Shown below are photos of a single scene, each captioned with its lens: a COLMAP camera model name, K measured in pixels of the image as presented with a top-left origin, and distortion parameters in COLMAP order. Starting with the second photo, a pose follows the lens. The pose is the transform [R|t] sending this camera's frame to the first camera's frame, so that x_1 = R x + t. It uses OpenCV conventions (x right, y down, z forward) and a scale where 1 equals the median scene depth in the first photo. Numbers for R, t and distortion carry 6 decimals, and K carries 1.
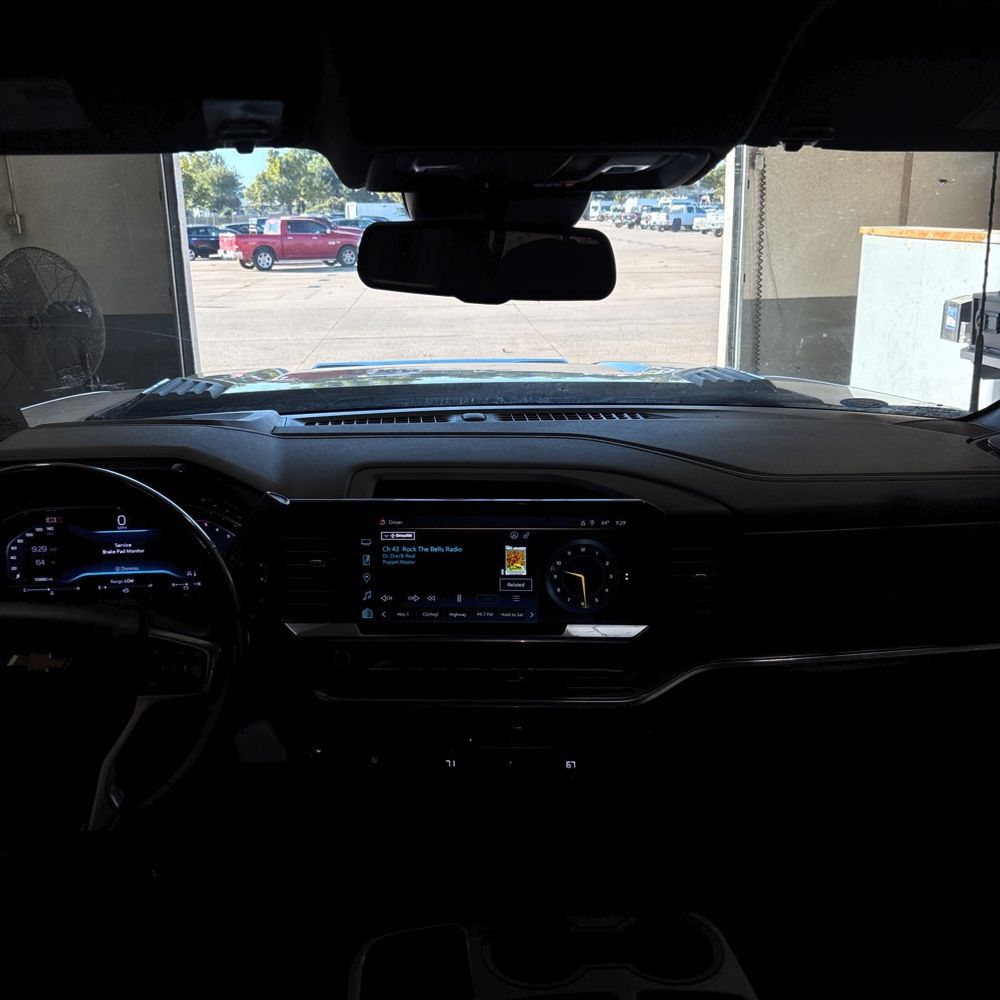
lens RADIAL K [[1021.5, 0, 503.1], [0, 1021.5, 494.5], [0, 0, 1]] dist [0.017181, 0.000000]
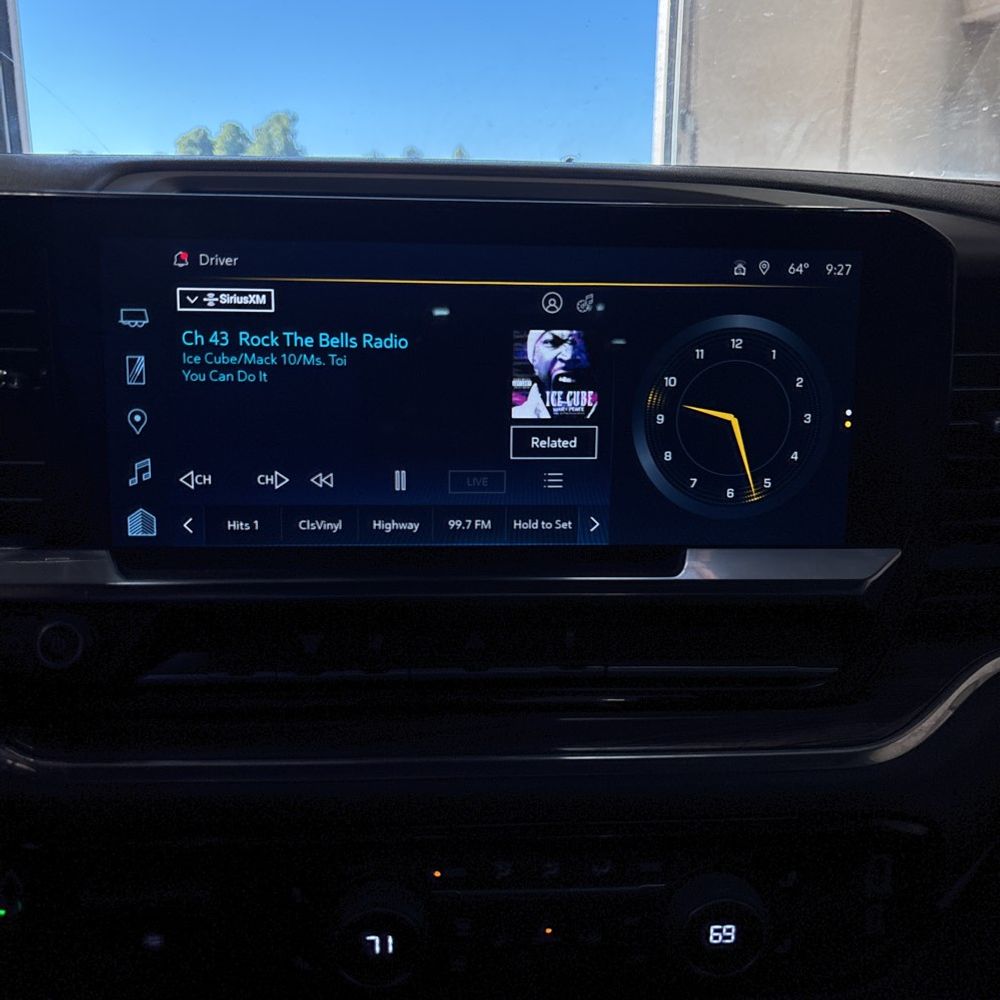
lens RADIAL K [[1021.5, 0, 501.2], [0, 1021.5, 508.1], [0, 0, 1]] dist [0.017181, 0.000000]
pose [[0.995362, -0.004323, 0.096104, -0.042271], [0.004569, 0.999987, -0.002340, 0.113373], [-0.096092, 0.002768, 0.995369, 0.636618]]
